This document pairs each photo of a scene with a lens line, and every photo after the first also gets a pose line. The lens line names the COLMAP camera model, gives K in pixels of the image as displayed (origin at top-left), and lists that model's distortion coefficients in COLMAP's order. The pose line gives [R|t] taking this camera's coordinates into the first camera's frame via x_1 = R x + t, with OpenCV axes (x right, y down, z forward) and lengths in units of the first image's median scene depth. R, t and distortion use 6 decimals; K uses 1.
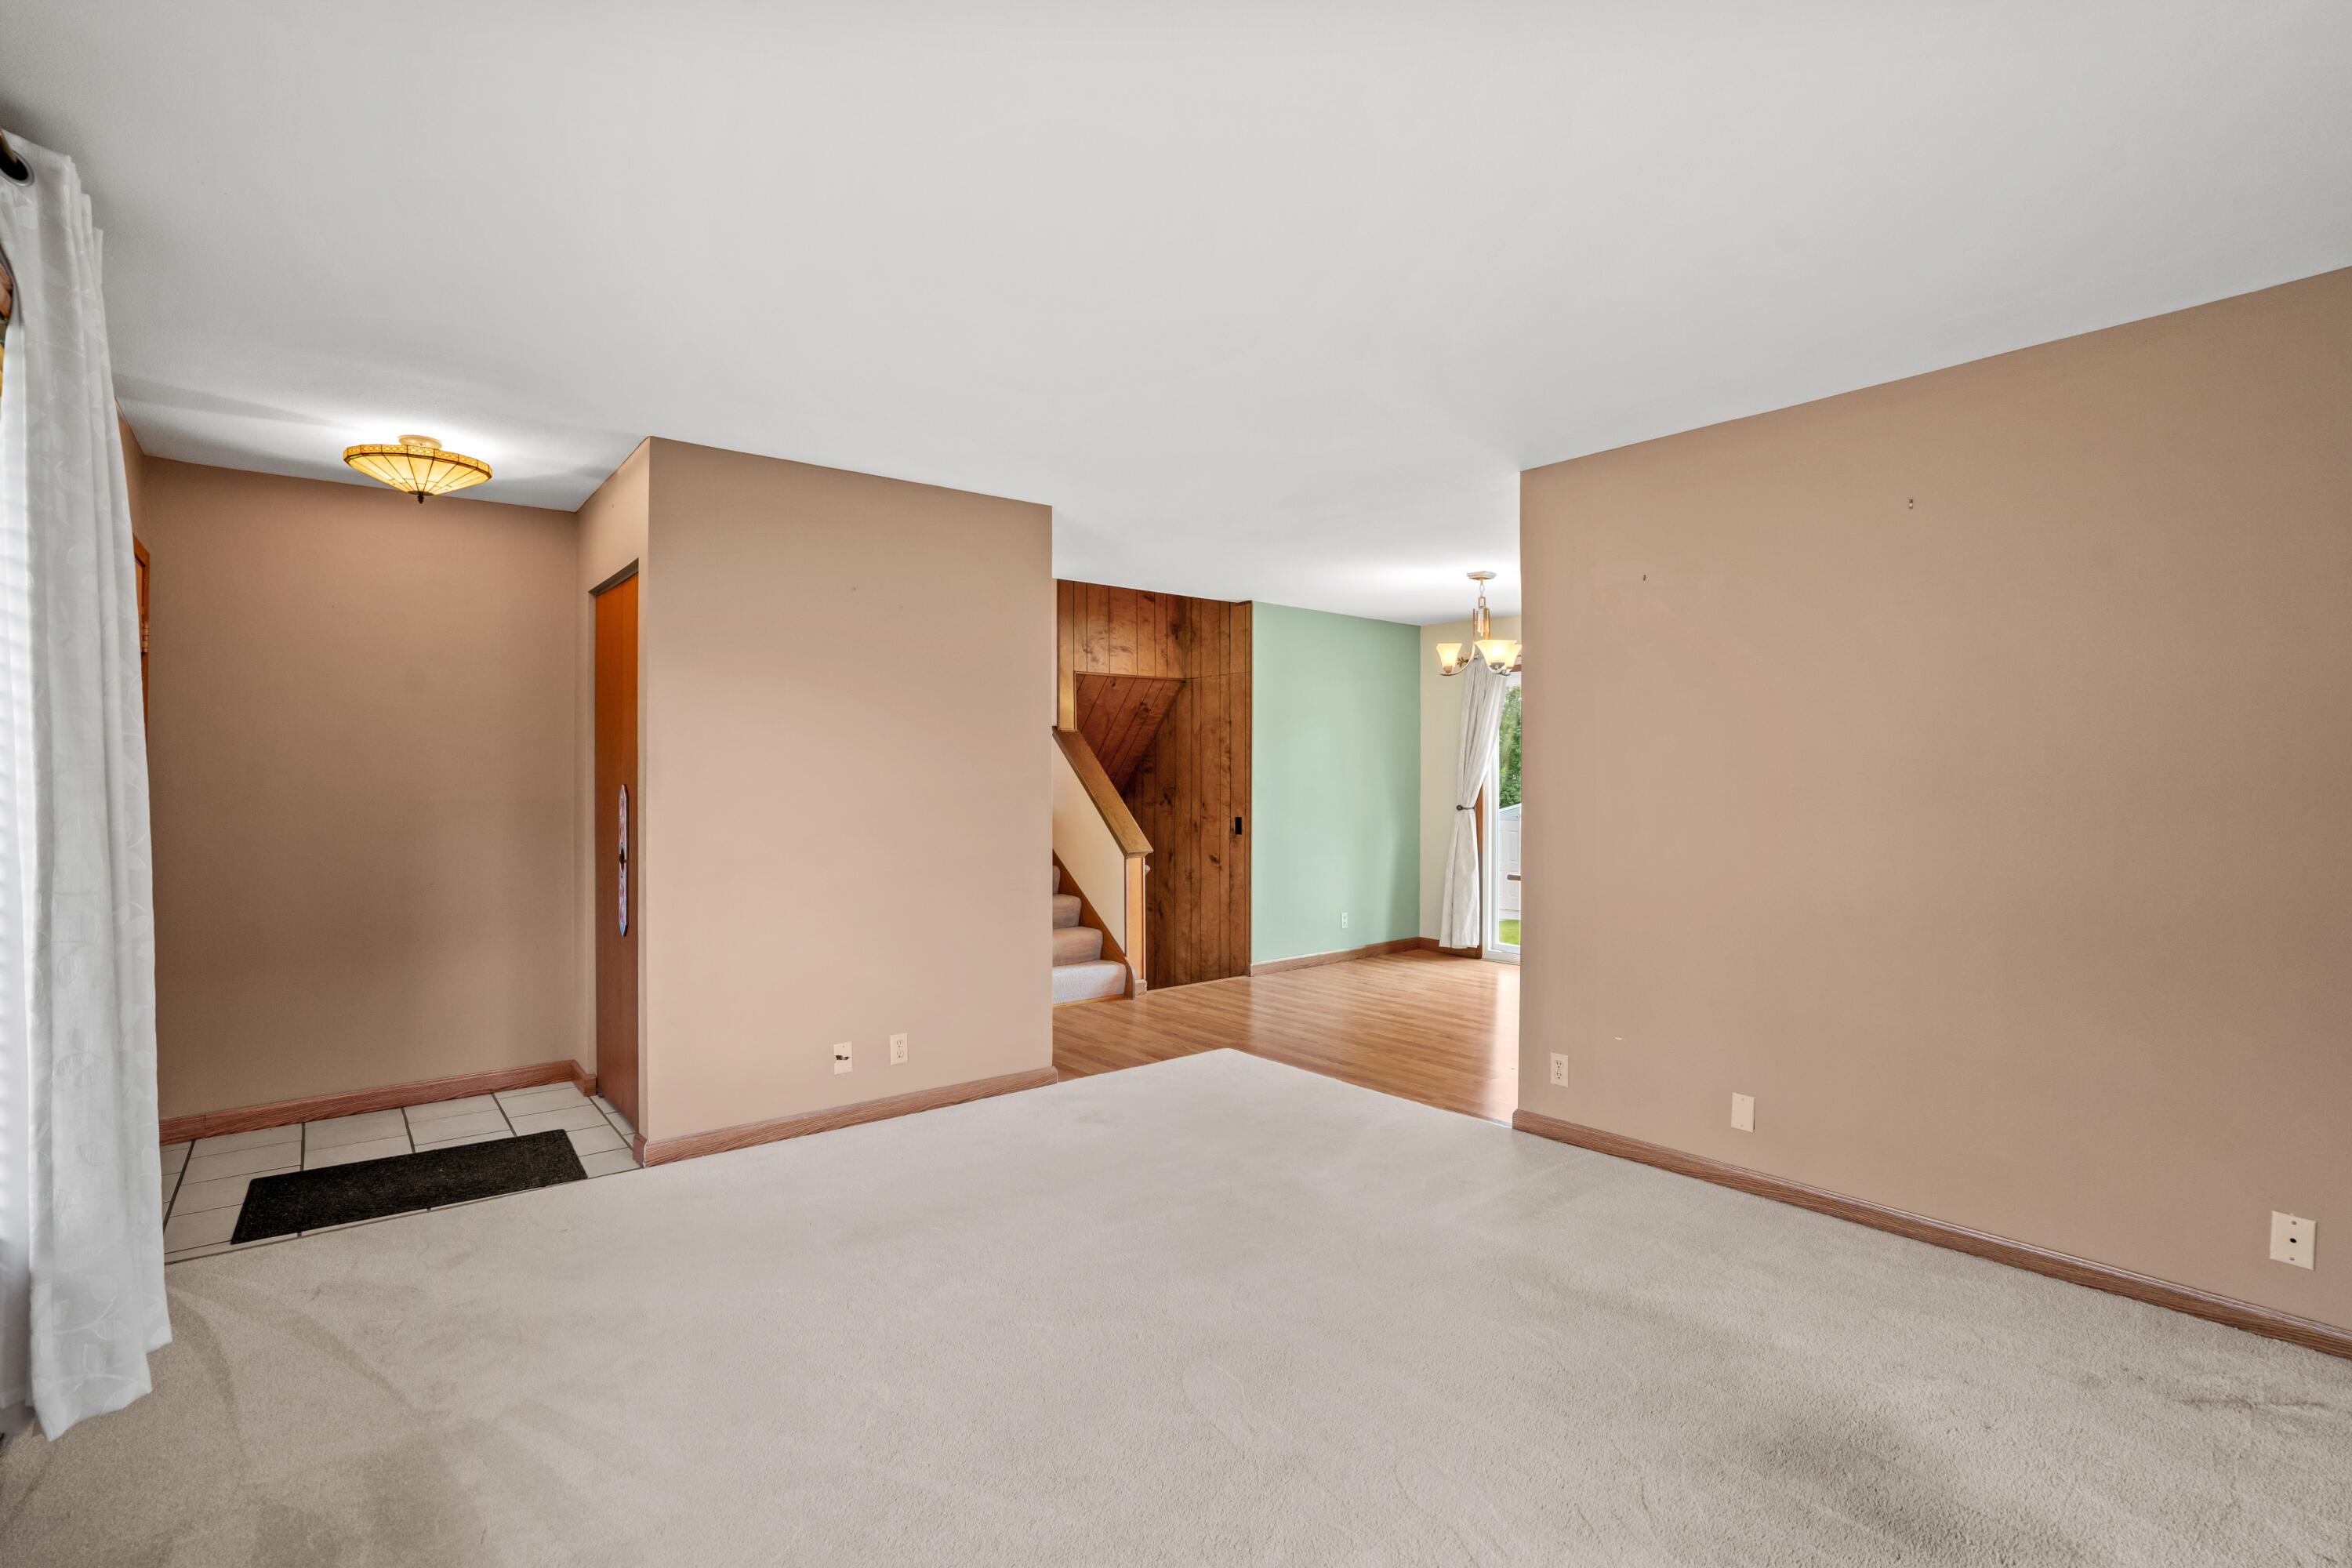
lens RADIAL K [[1082.0, 0, 1162.3], [0, 1082.0, 795.0], [0, 0, 1]] dist [-0.061736, 0.022432]
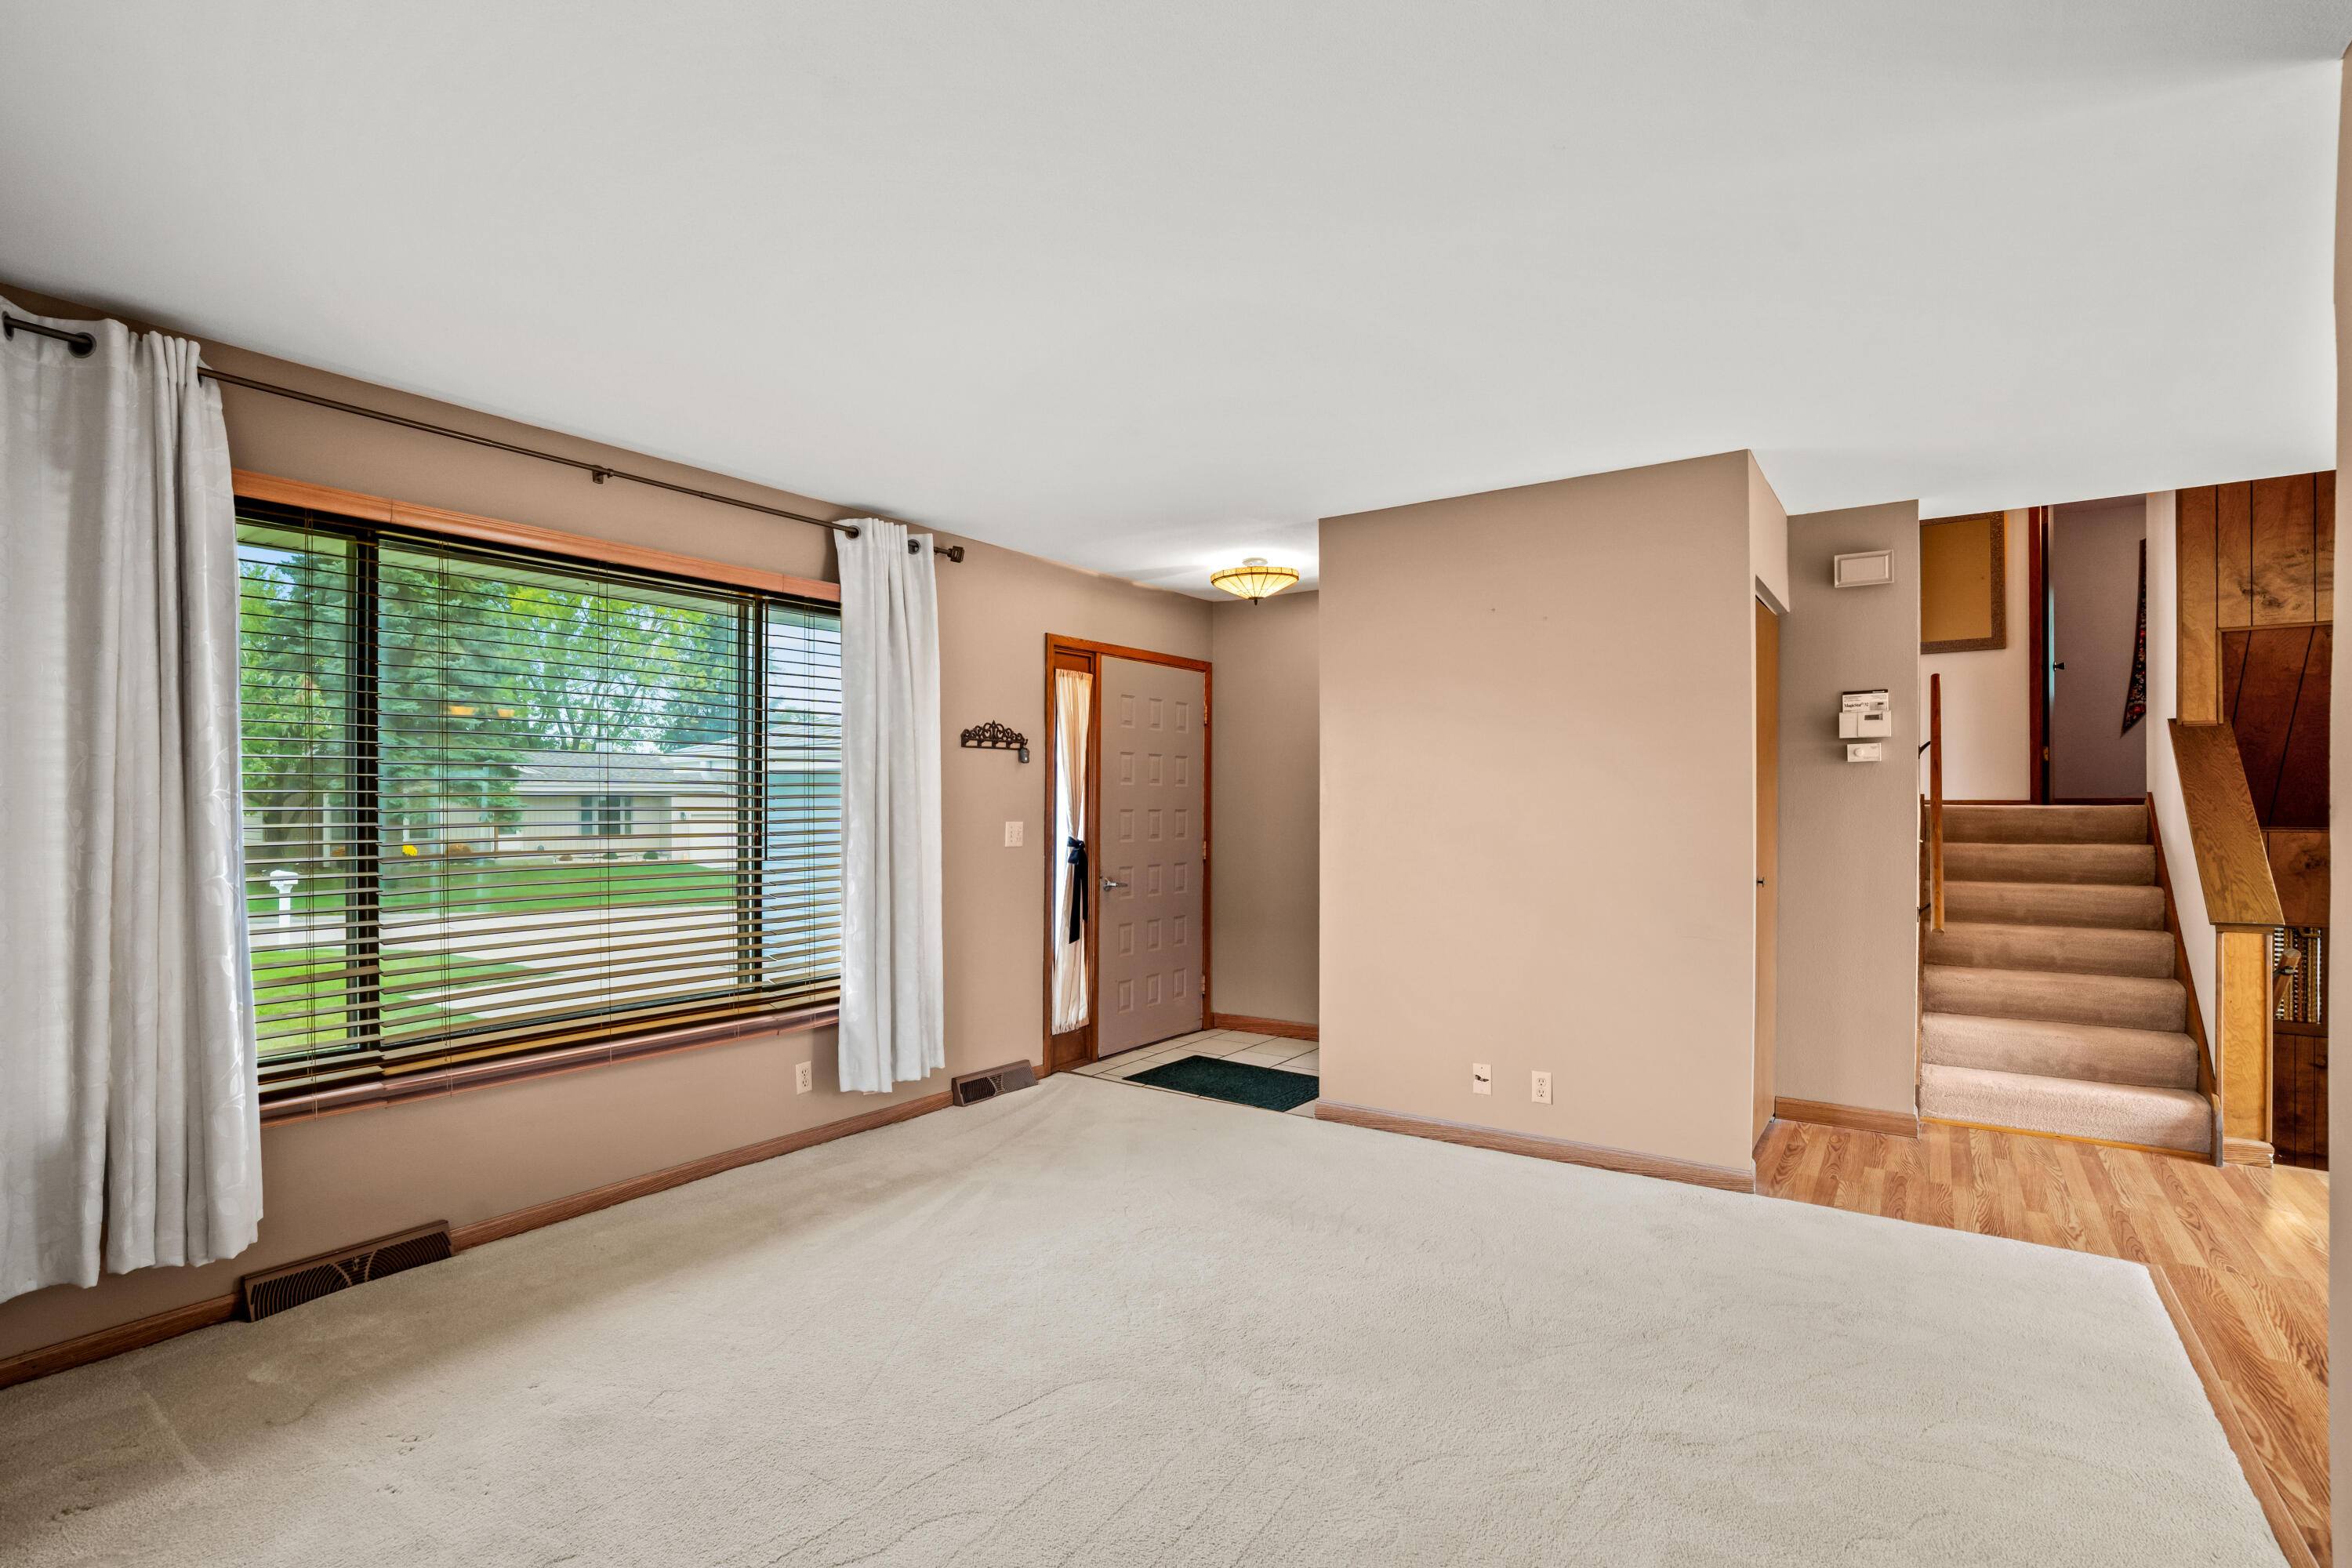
lens RADIAL K [[1082.0, 0, 1162.3], [0, 1082.0, 795.0], [0, 0, 1]] dist [-0.061736, 0.022432]
pose [[0.272741, -0.005222, -0.962073, 0.566653], [-0.013591, 0.999865, -0.009280, -0.006492], [0.961991, 0.015607, 0.272633, 0.419701]]
